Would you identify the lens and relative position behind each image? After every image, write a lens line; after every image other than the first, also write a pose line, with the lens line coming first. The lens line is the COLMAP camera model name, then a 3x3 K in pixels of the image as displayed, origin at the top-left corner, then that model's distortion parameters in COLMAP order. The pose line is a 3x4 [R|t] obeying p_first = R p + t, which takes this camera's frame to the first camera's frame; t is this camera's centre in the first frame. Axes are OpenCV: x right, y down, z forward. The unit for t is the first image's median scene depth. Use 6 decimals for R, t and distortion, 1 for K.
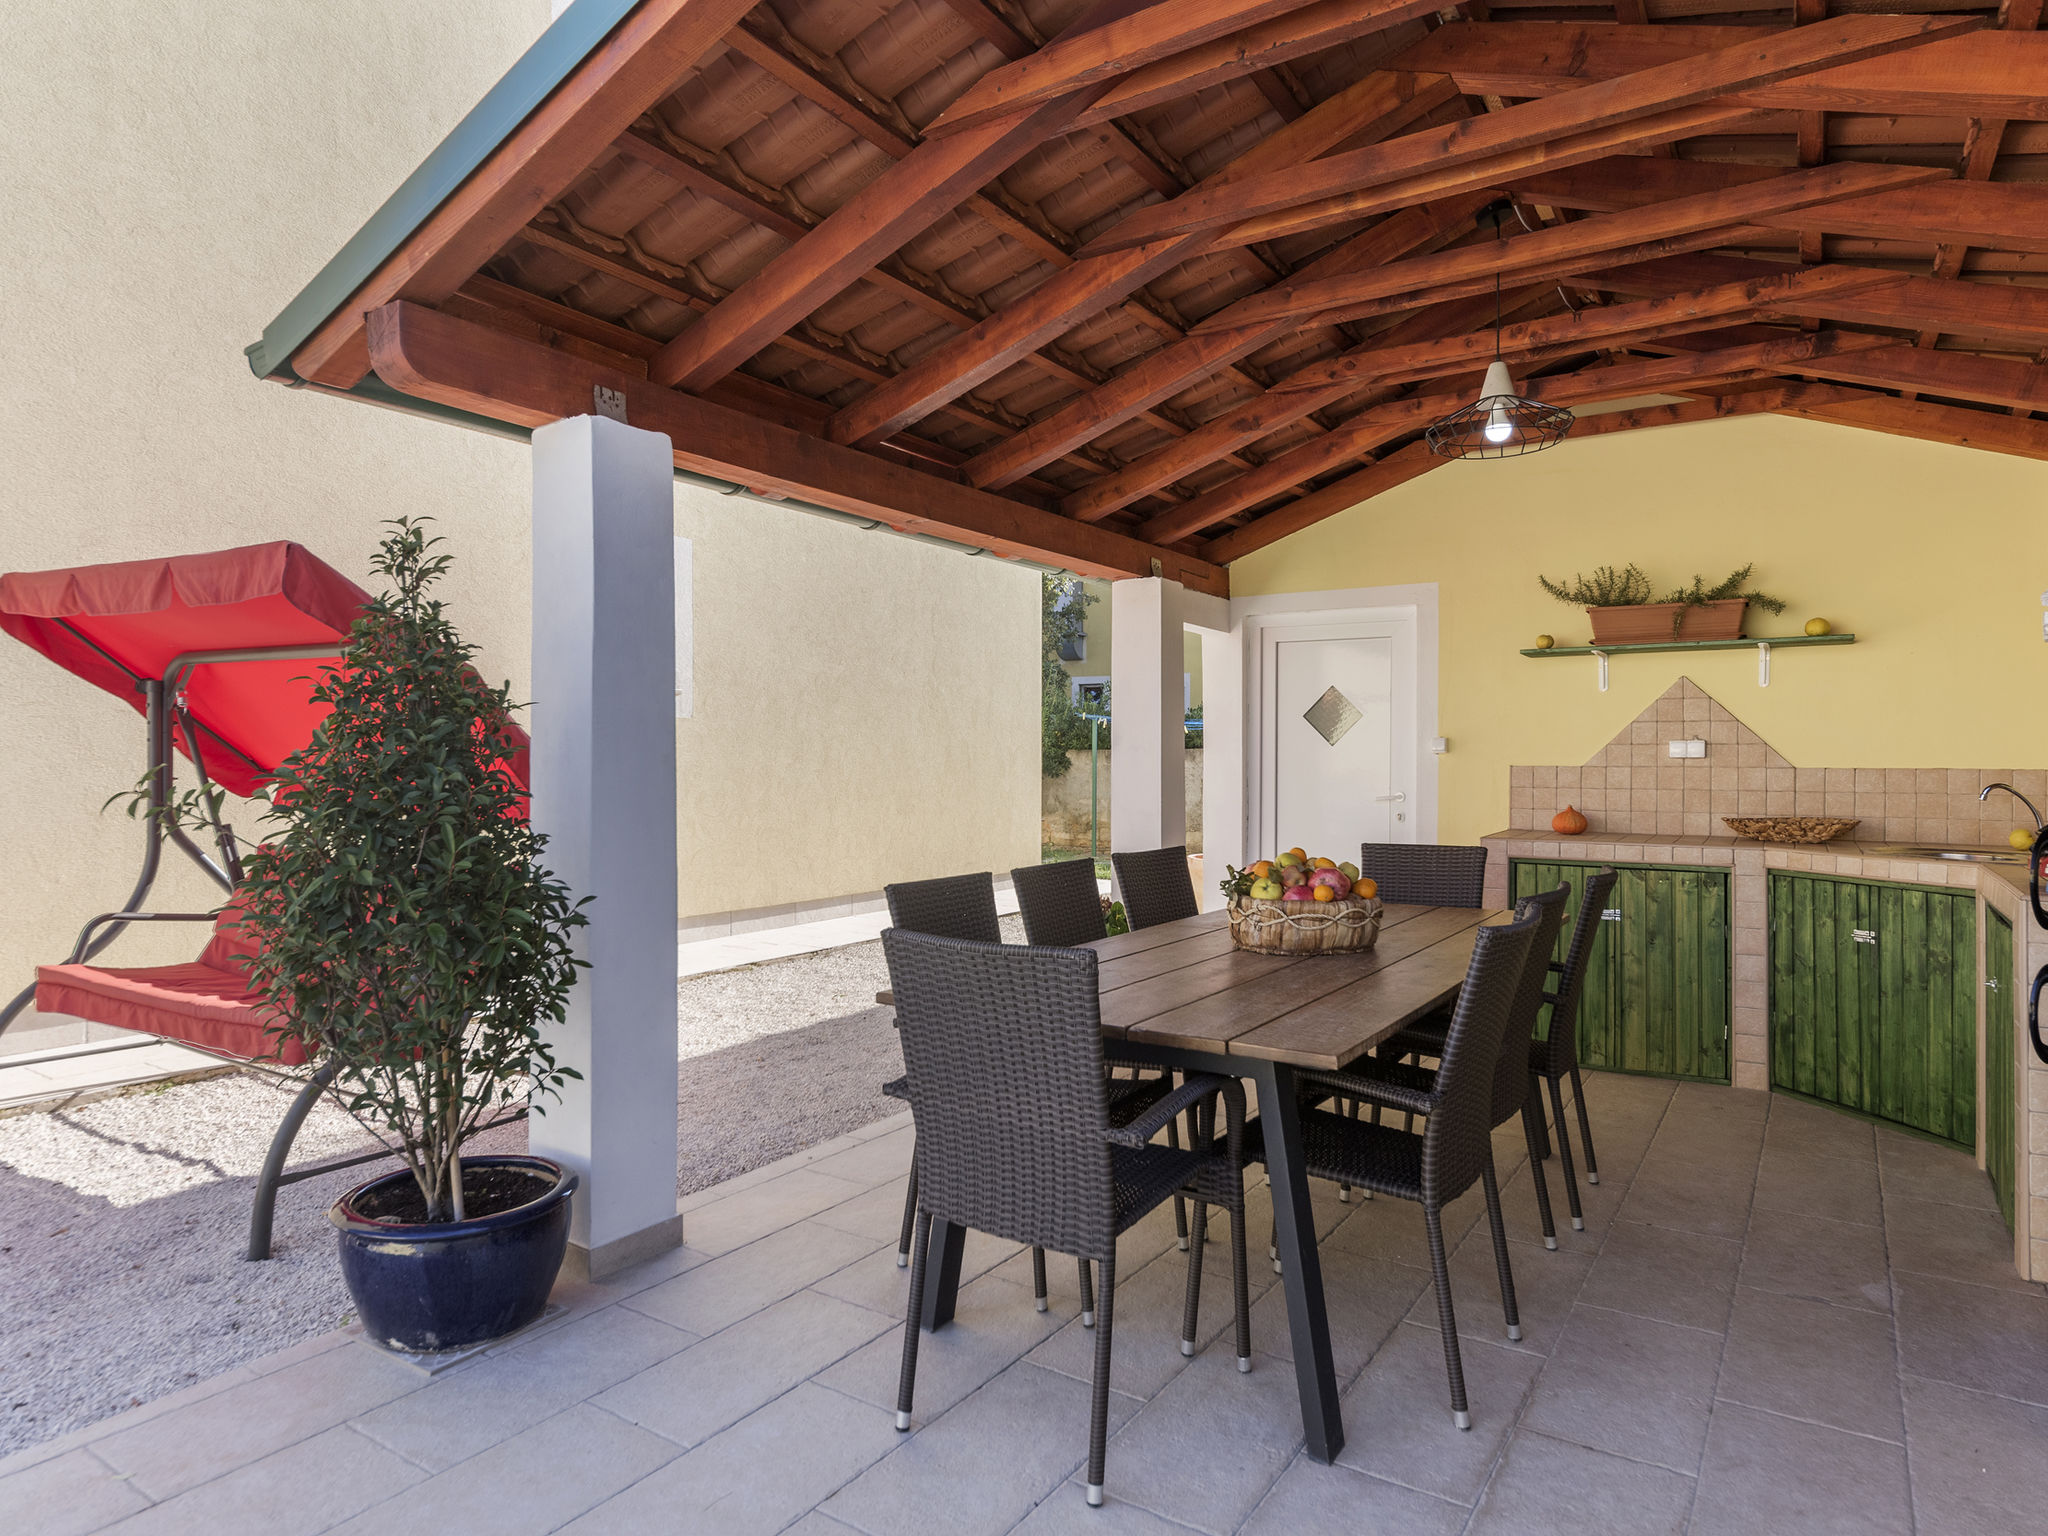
lens RADIAL K [[1197.8, 0, 1024.0], [0, 1197.8, 768.0], [0, 0, 1]] dist [-0.004433, 0.000264]
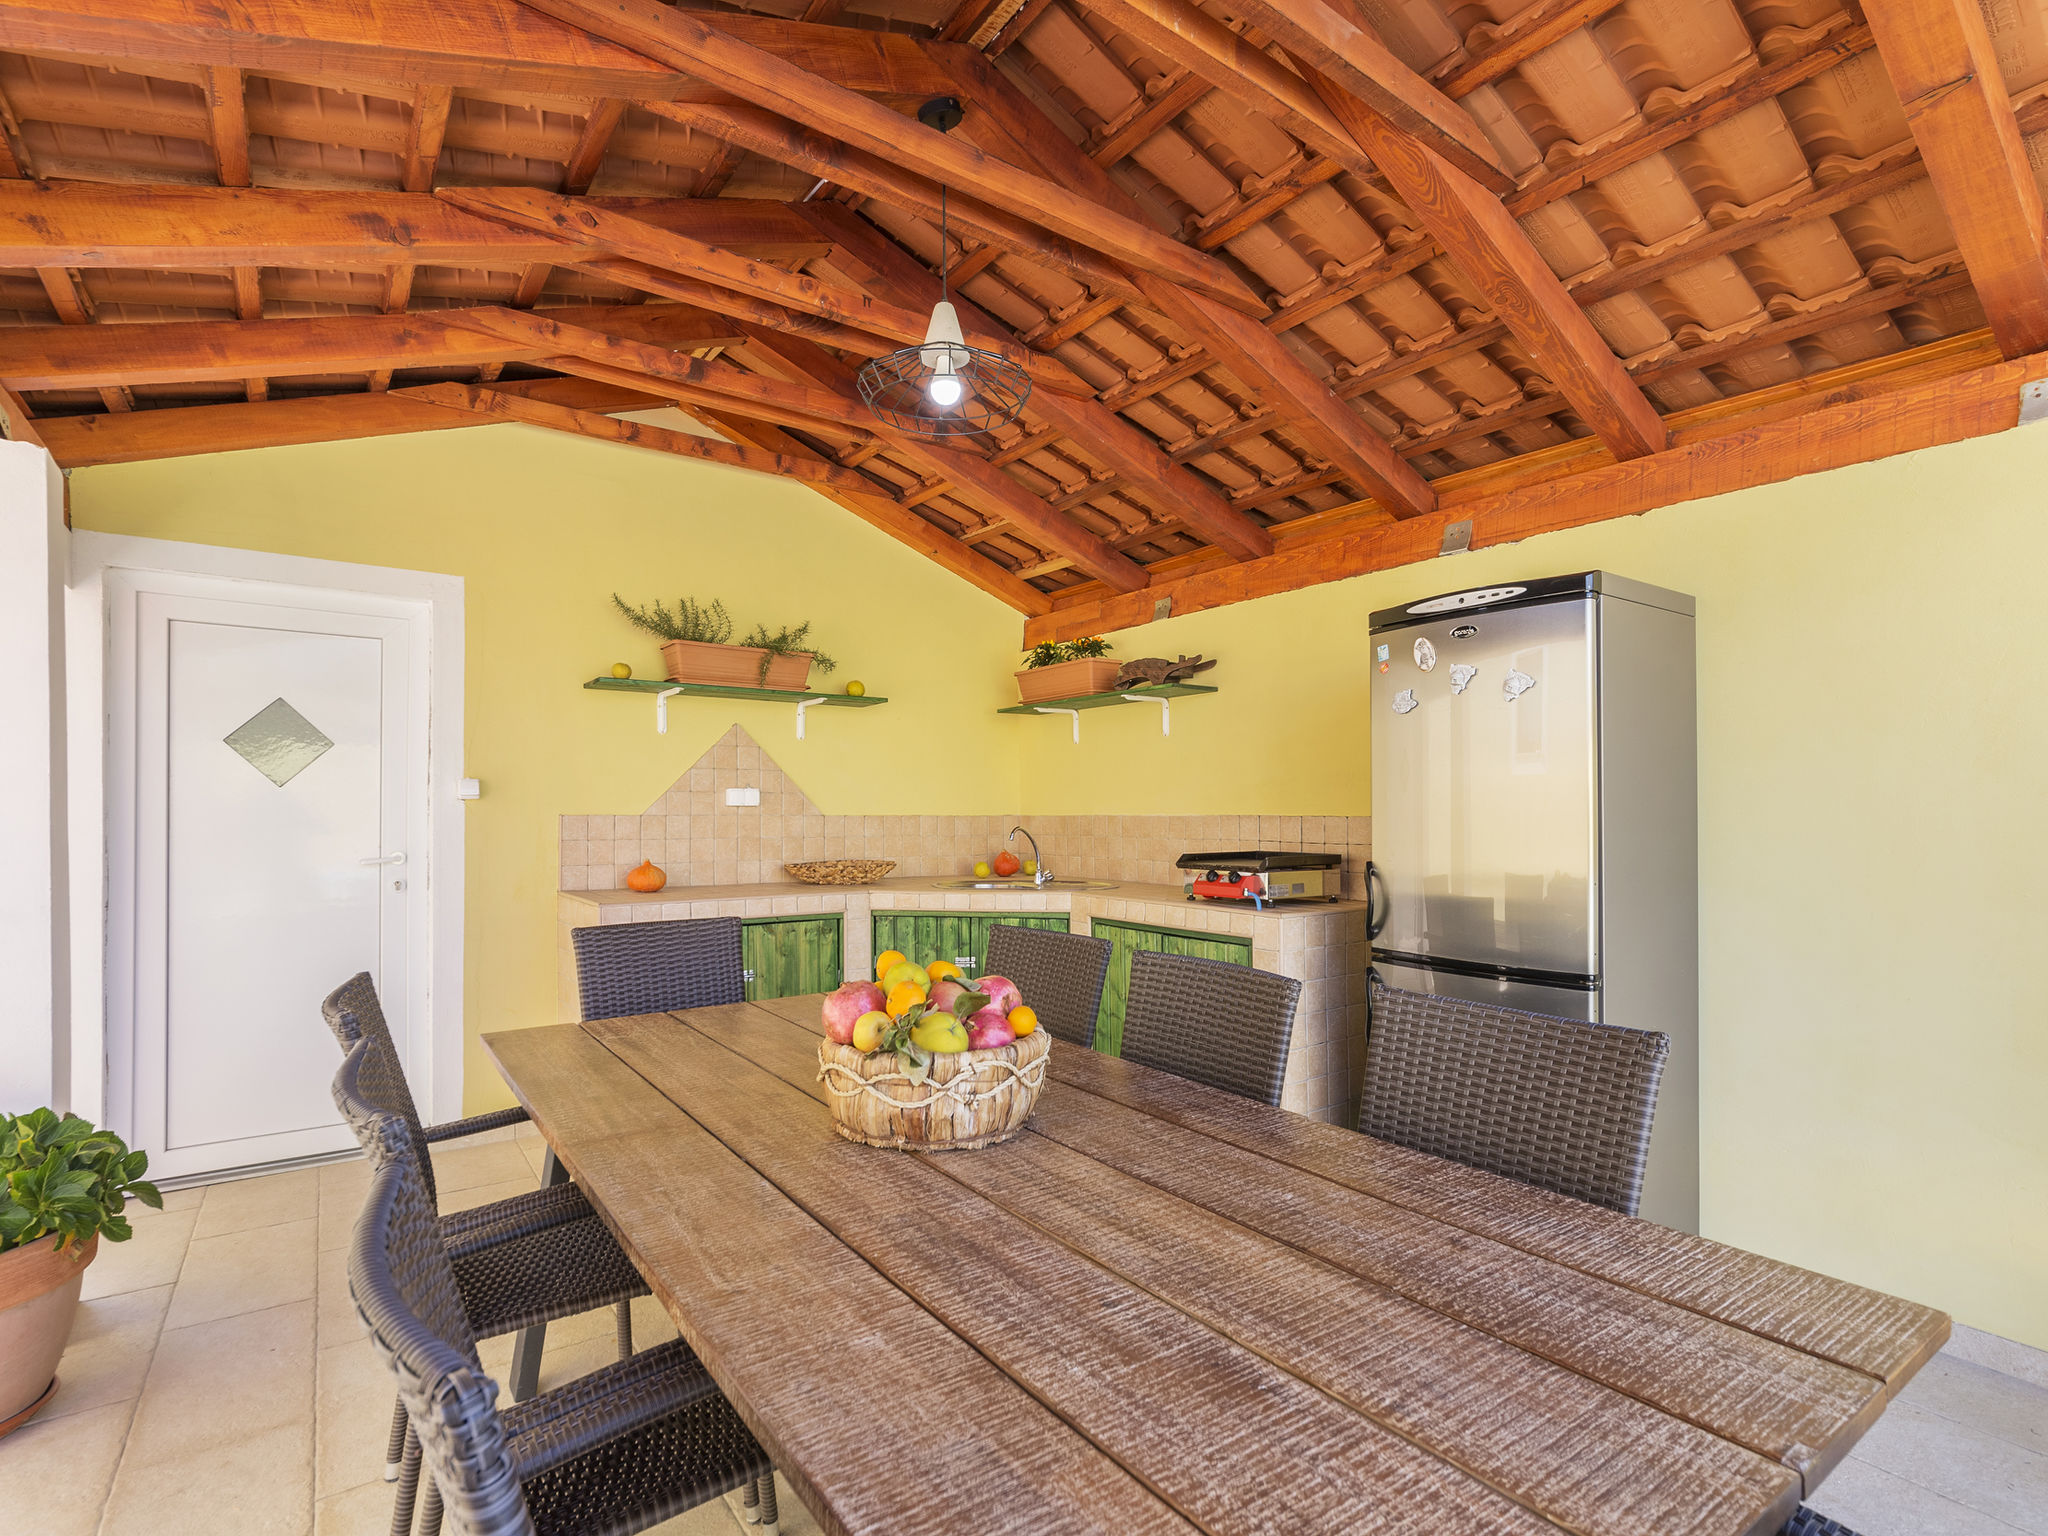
lens RADIAL K [[999.9, 0, 1022.1], [0, 999.9, 806.3], [0, 0, 1]] dist [-0.000327, 0.000249]
pose [[0.369441, 0.004937, 0.929241, -0.135984], [0.006986, 0.999943, -0.008091, -0.000065], [-0.929228, 0.009481, 0.369386, 0.487712]]
